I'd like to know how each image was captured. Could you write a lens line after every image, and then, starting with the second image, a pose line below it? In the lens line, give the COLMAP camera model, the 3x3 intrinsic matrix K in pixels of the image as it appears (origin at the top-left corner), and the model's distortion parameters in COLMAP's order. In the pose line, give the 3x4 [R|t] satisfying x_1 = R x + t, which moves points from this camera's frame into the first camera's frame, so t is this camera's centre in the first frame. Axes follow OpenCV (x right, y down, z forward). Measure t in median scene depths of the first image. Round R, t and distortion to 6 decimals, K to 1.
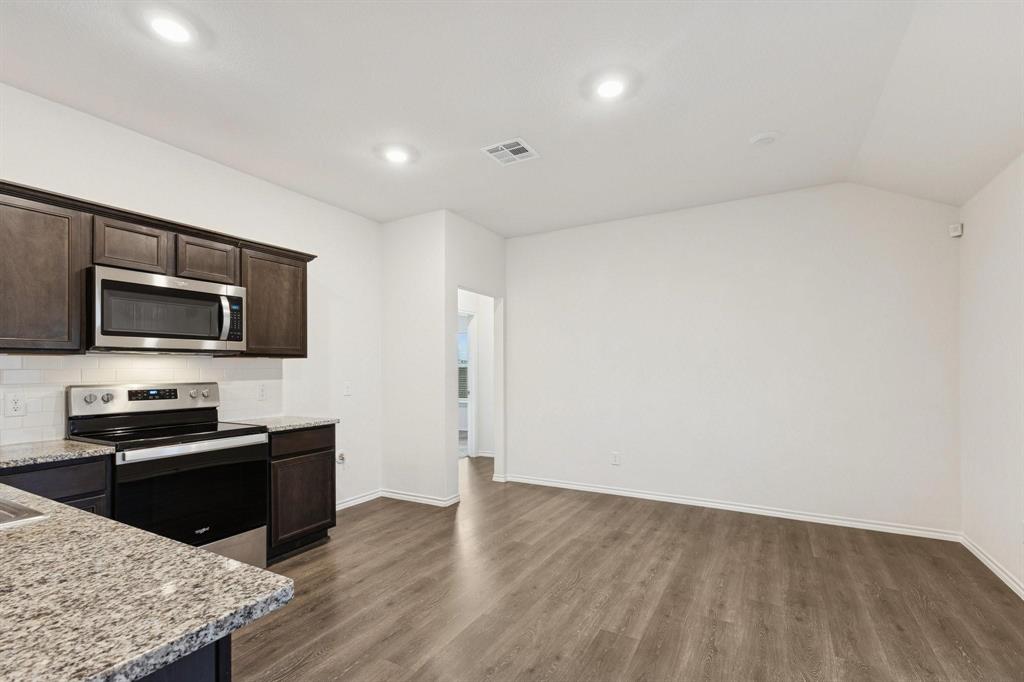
lens RADIAL K [[451.5, 0, 516.6], [0, 451.5, 362.4], [0, 0, 1]] dist [0.009631, -0.000734]
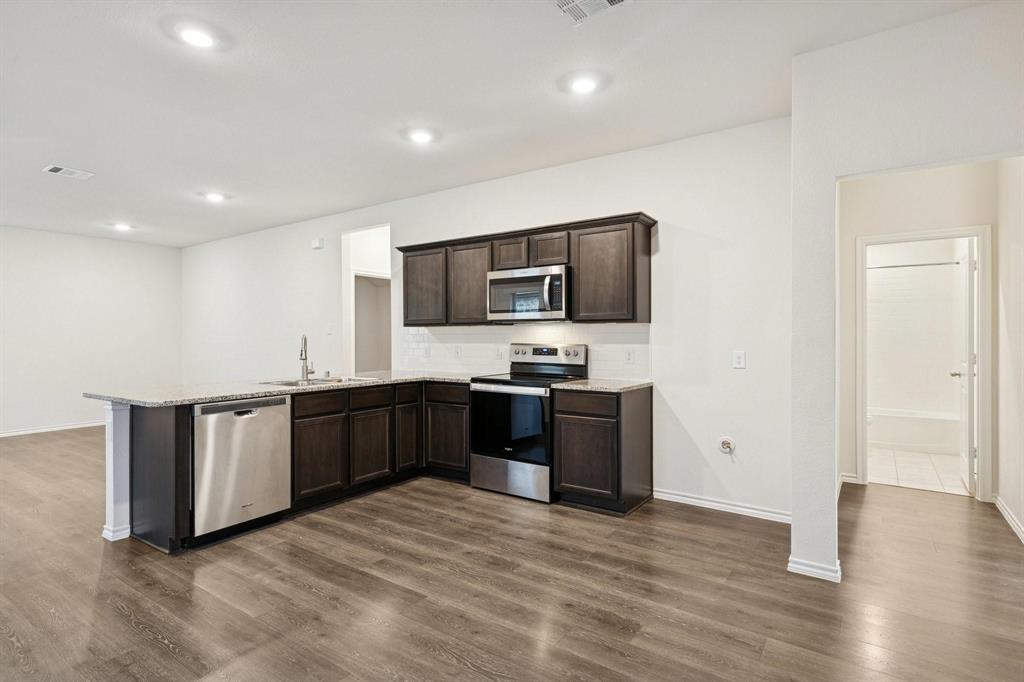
lens RADIAL K [[519.4, 0, 517.6], [0, 519.4, 335.0], [0, 0, 1]] dist [0.019831, -0.000767]
pose [[-0.088131, 0.008848, -0.996070, 0.776419], [0.015454, 0.999852, 0.007514, 0.005955], [0.995989, -0.014731, -0.088255, 1.015711]]
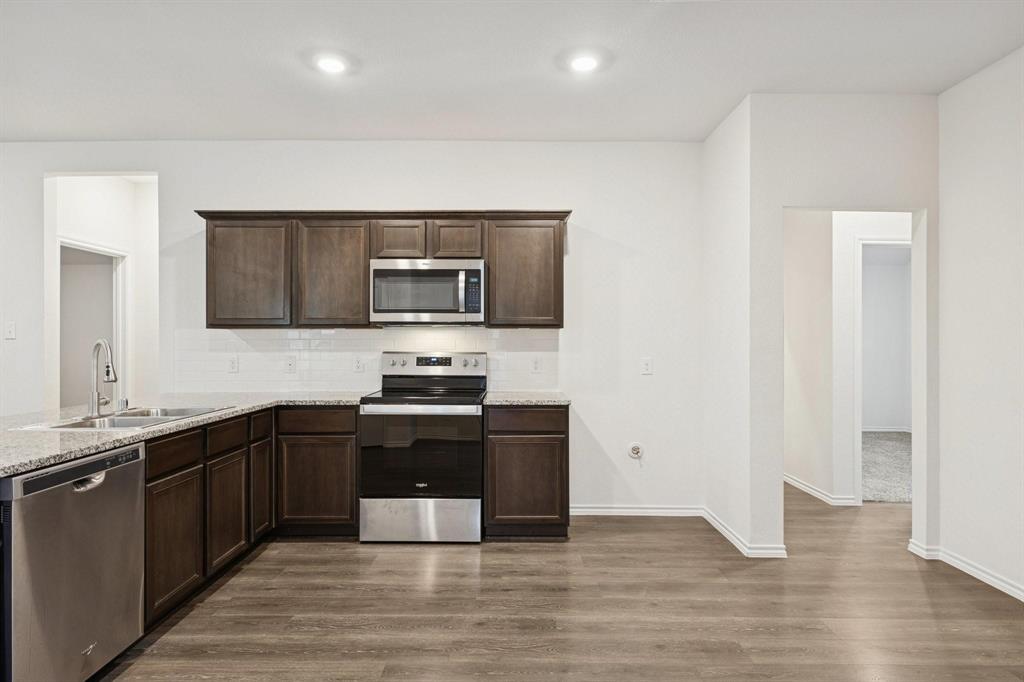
lens RADIAL K [[568.2, 0, 515.4], [0, 568.2, 335.2], [0, 0, 1]] dist [0.006480, -0.004736]
pose [[0.489801, -0.000578, -0.871834, 0.546964], [0.005667, 0.999981, 0.002521, 0.001185], [0.871816, -0.006176, 0.489795, 0.451402]]
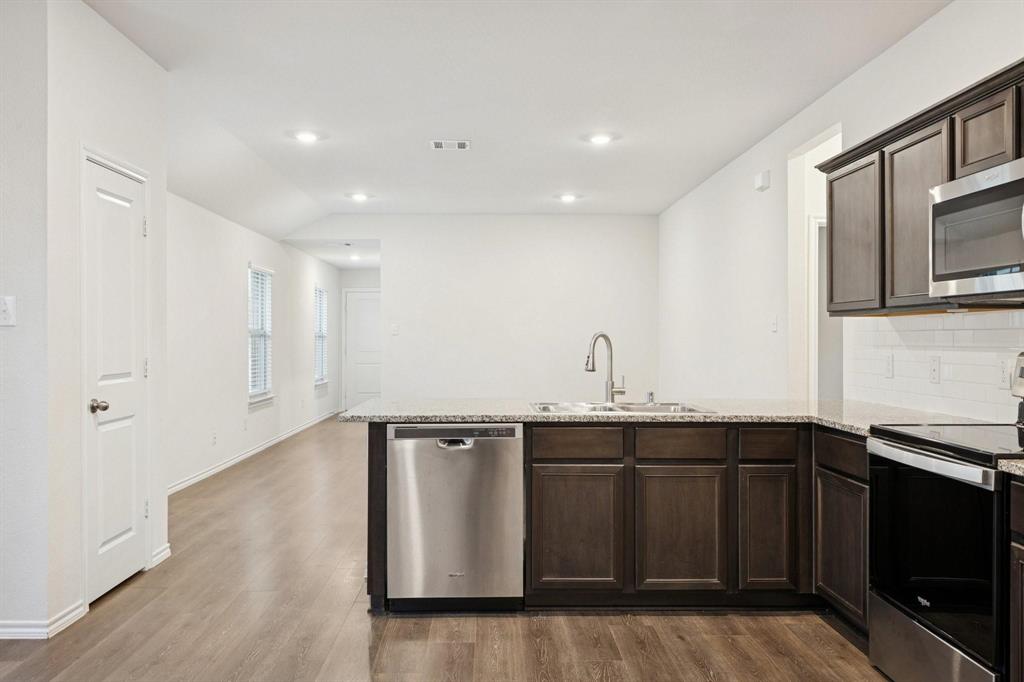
lens RADIAL K [[811.3, 0, 504.7], [0, 811.3, 337.1], [0, 0, 1]] dist [0.021250, -0.003619]
pose [[-0.860751, 0.009497, -0.508937, 0.272582], [0.013857, 0.999893, -0.004778, 0.020156], [0.508837, -0.011165, -0.860791, 1.419383]]
